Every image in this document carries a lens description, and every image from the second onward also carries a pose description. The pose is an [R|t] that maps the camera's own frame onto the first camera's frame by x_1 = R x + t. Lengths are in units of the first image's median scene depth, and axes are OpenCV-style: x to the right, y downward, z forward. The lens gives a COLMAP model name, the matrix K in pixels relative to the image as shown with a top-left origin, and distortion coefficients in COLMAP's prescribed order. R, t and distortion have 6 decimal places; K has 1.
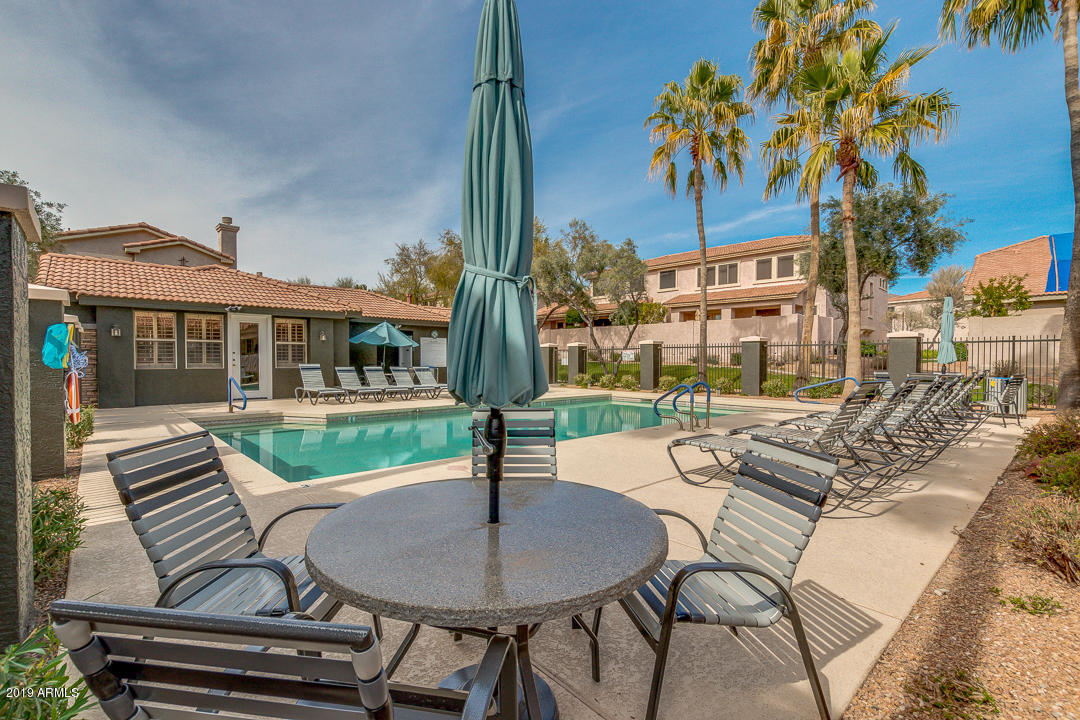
lens RADIAL K [[485.1, 0, 540.0], [0, 485.1, 360.0], [0, 0, 1]] dist [-0.000111, 0.000095]
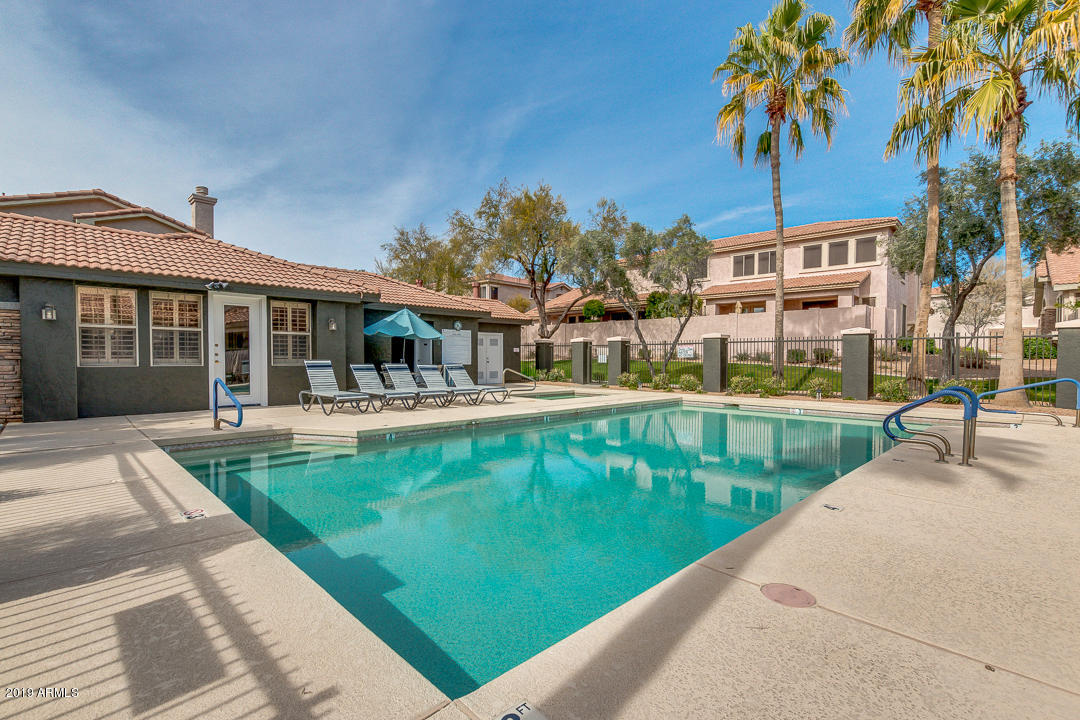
lens RADIAL K [[492.3, 0, 540.0], [0, 492.3, 360.0], [0, 0, 1]] dist [0.000623, -0.000119]
pose [[0.999383, 0.001524, 0.035088, -0.120649], [-0.001635, 0.999994, 0.003128, 0.003874], [-0.035083, -0.003183, 0.999379, 0.168782]]
